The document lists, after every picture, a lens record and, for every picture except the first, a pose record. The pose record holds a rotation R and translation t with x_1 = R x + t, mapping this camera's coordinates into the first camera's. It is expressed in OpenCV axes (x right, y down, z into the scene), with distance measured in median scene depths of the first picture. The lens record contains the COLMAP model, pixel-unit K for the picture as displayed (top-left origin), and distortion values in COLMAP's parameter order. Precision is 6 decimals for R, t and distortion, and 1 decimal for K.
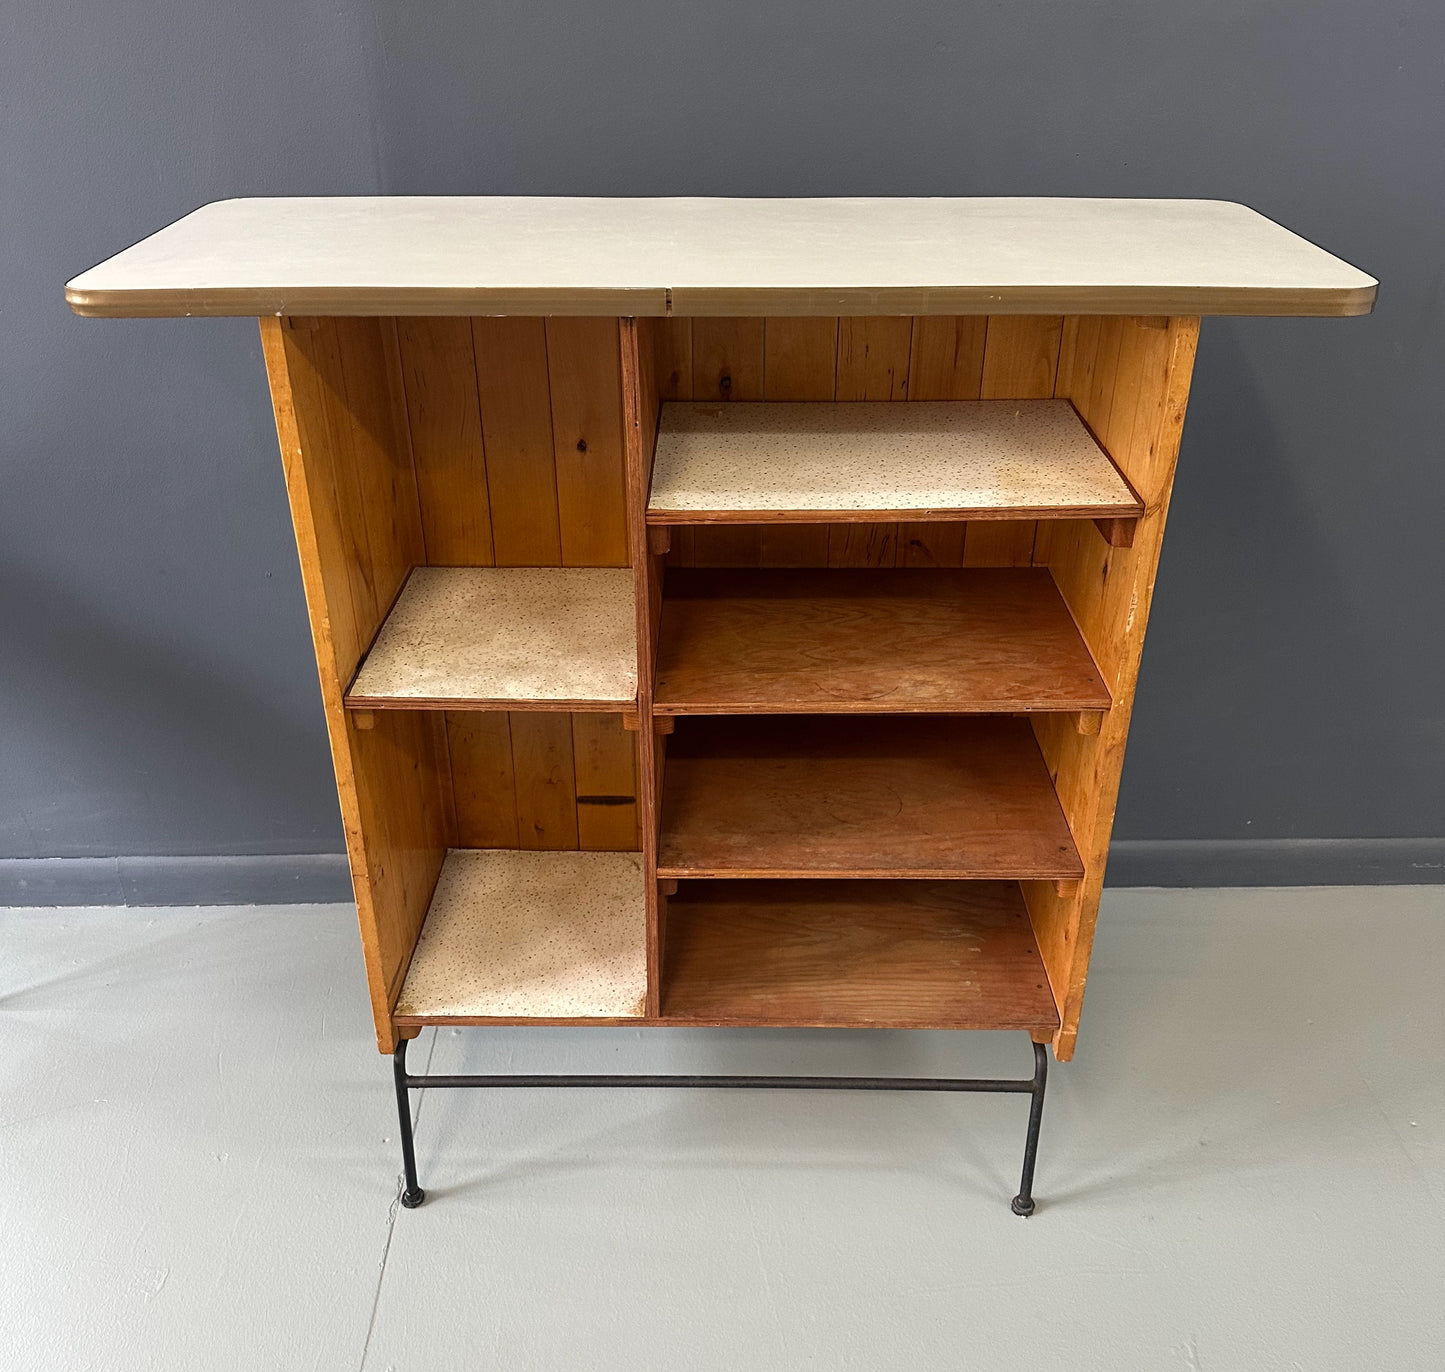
lens RADIAL K [[1389.2, 0, 722.5], [0, 1389.2, 686.0], [0, 0, 1]] dist [0.200963, -0.378757]
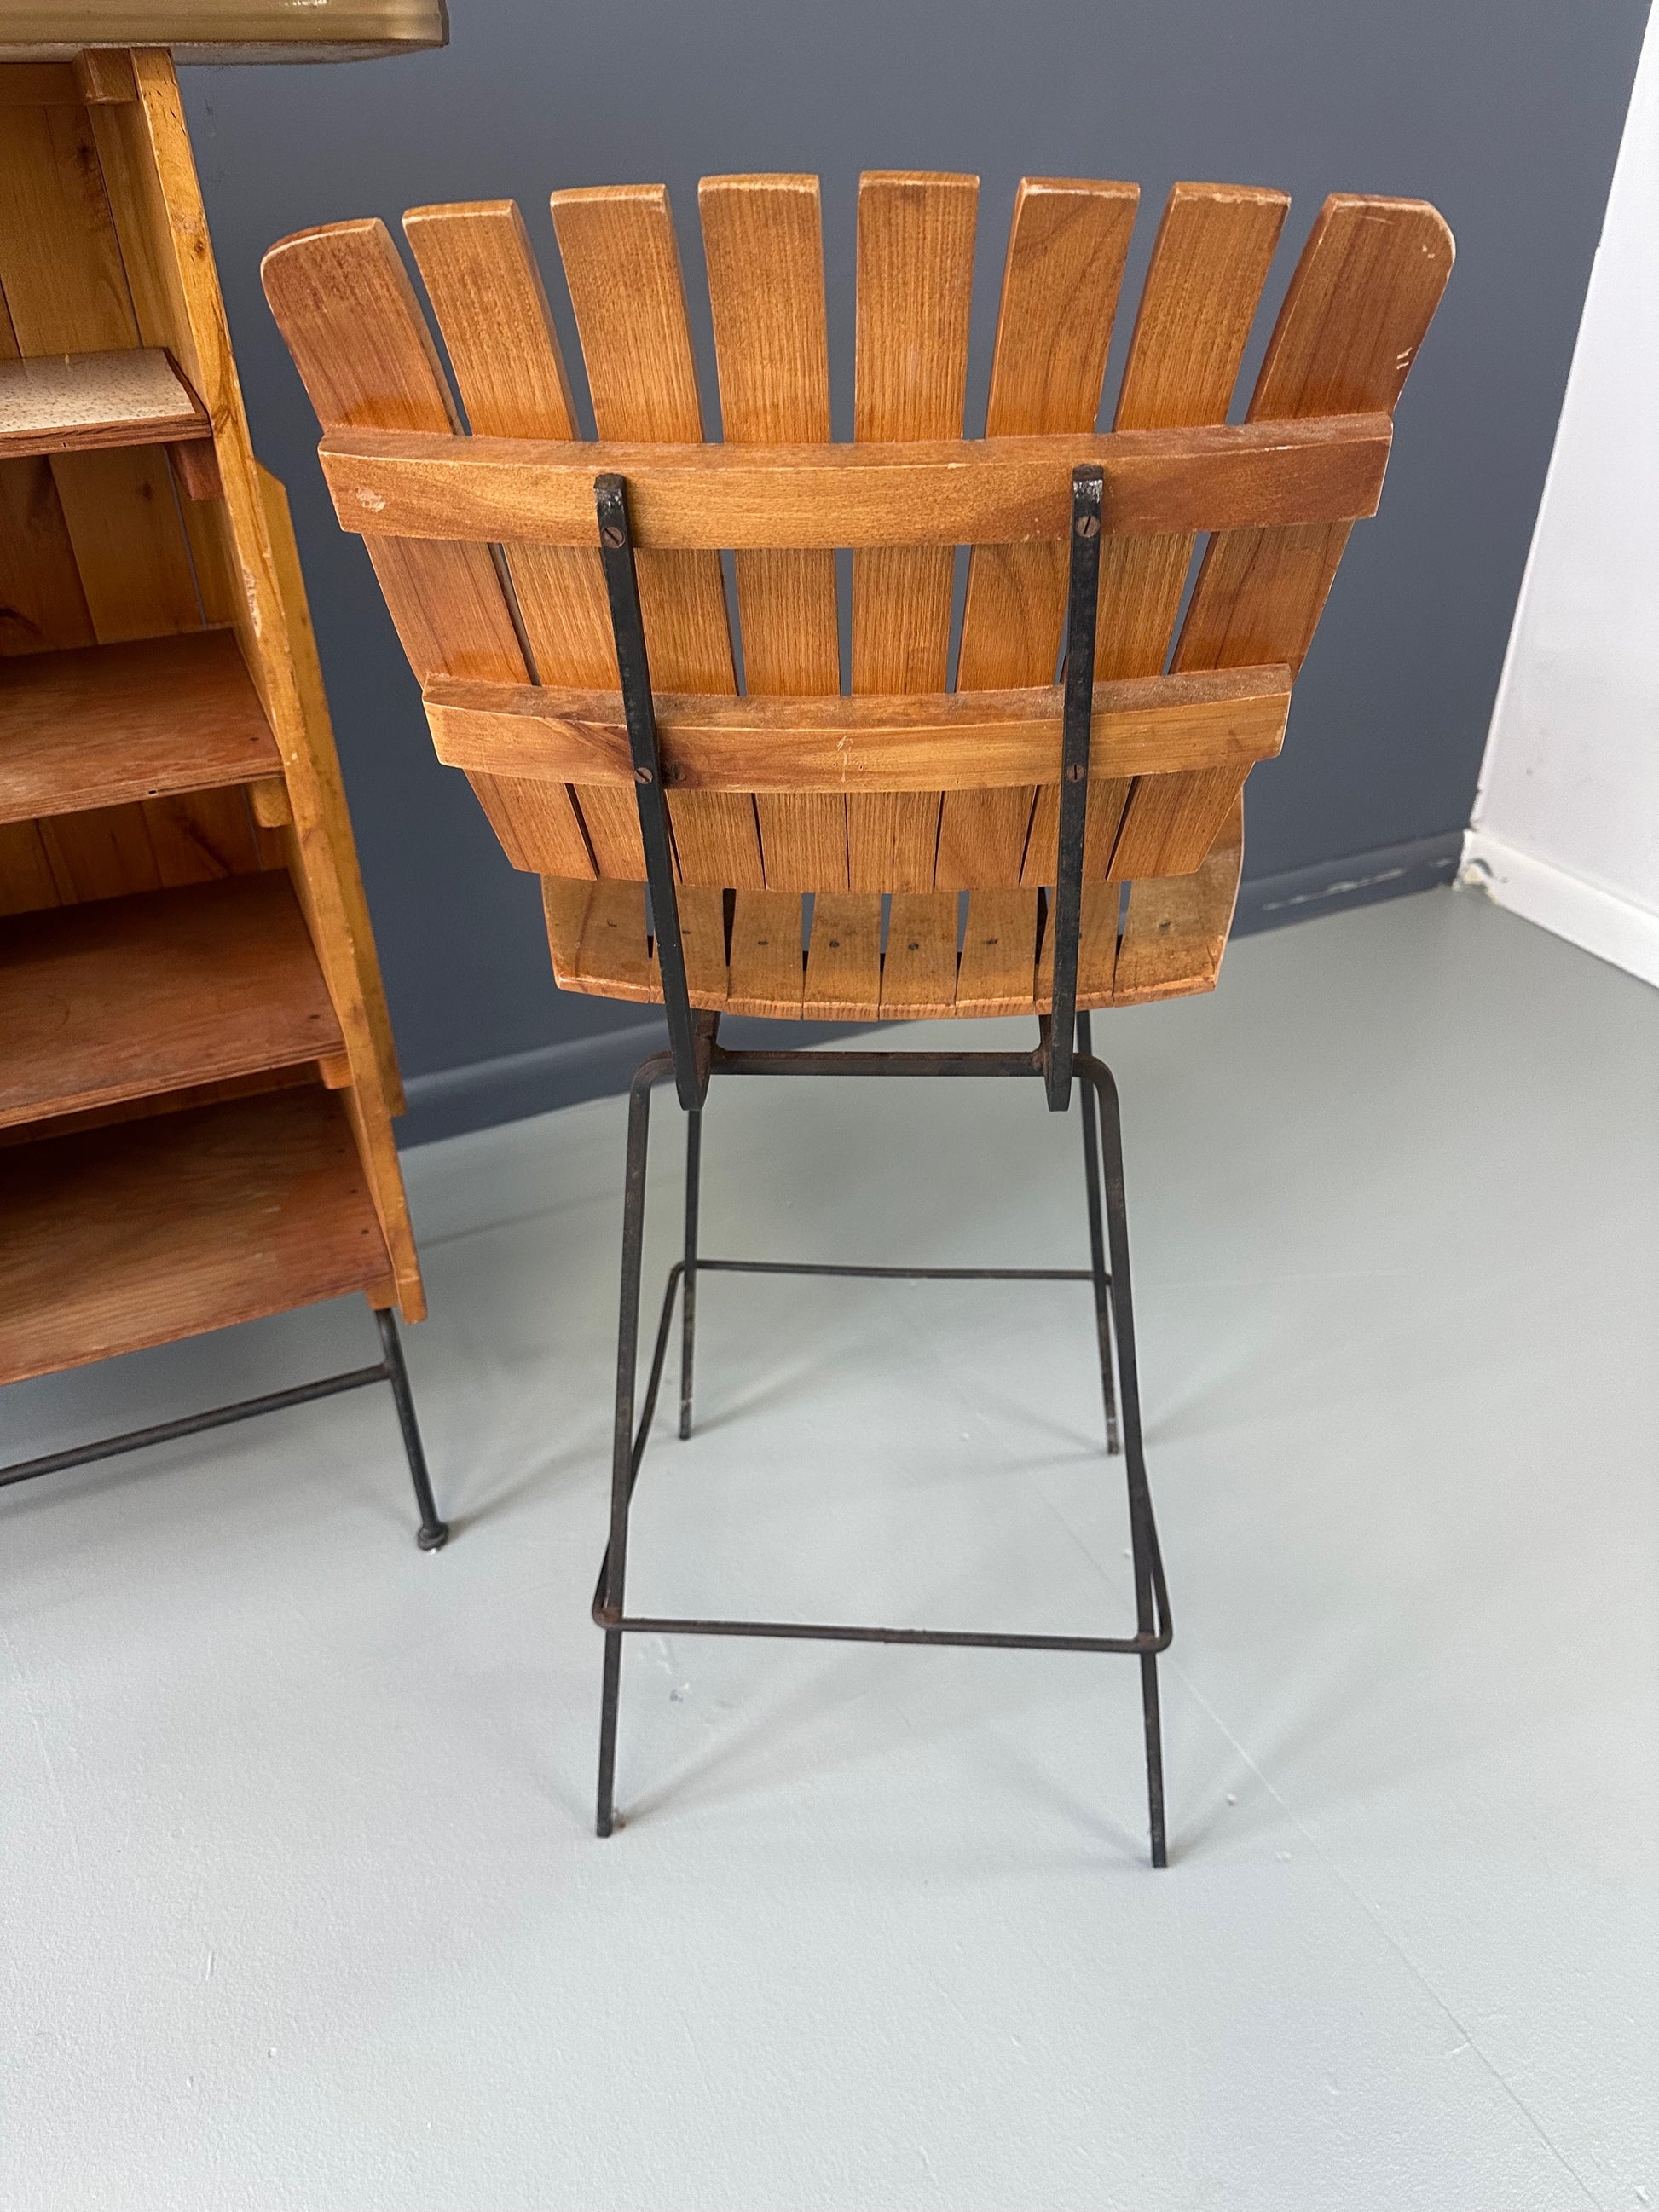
lens RADIAL K [[1622.3, 0, 829.5], [0, 1622.3, 1106.0], [0, 0, 1]] dist [0.122237, -0.217226]
pose [[0.918368, -0.231959, 0.320618, 0.205158], [0.212129, 0.972517, 0.095977, 0.132863], [-0.334069, -0.020130, 0.942334, 0.174999]]
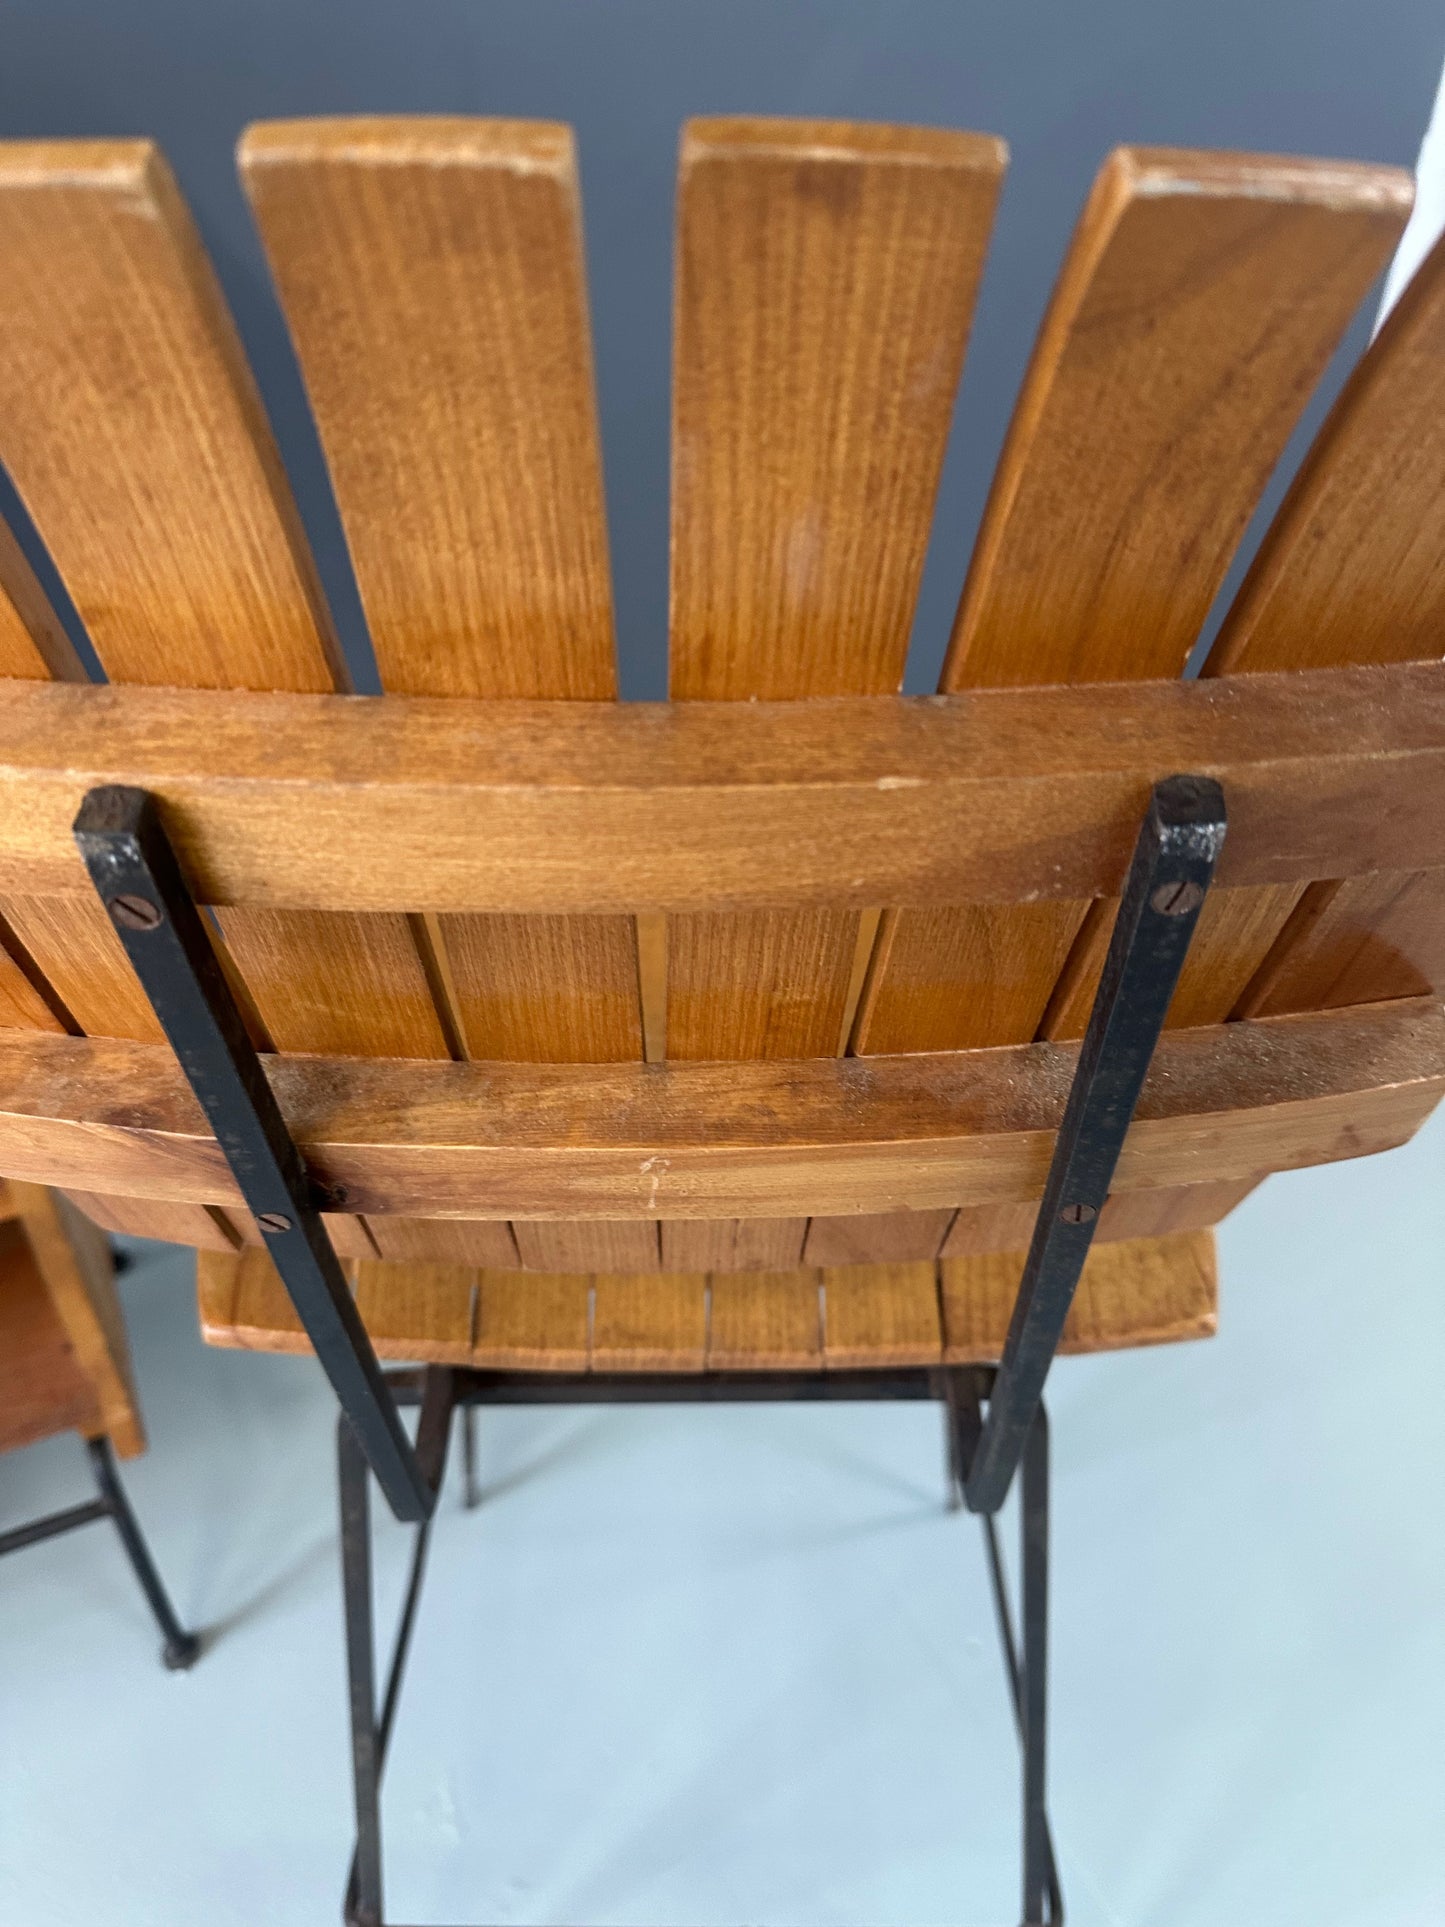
lens RADIAL K [[1406.7, 0, 722.5], [0, 1406.7, 963.5], [0, 0, 1]] dist [0.056409, -0.130686]
pose [[0.892315, -0.274969, 0.358003, 0.323566], [0.215615, 0.956372, 0.197139, 0.007503], [-0.396591, -0.098720, 0.912672, 0.417155]]
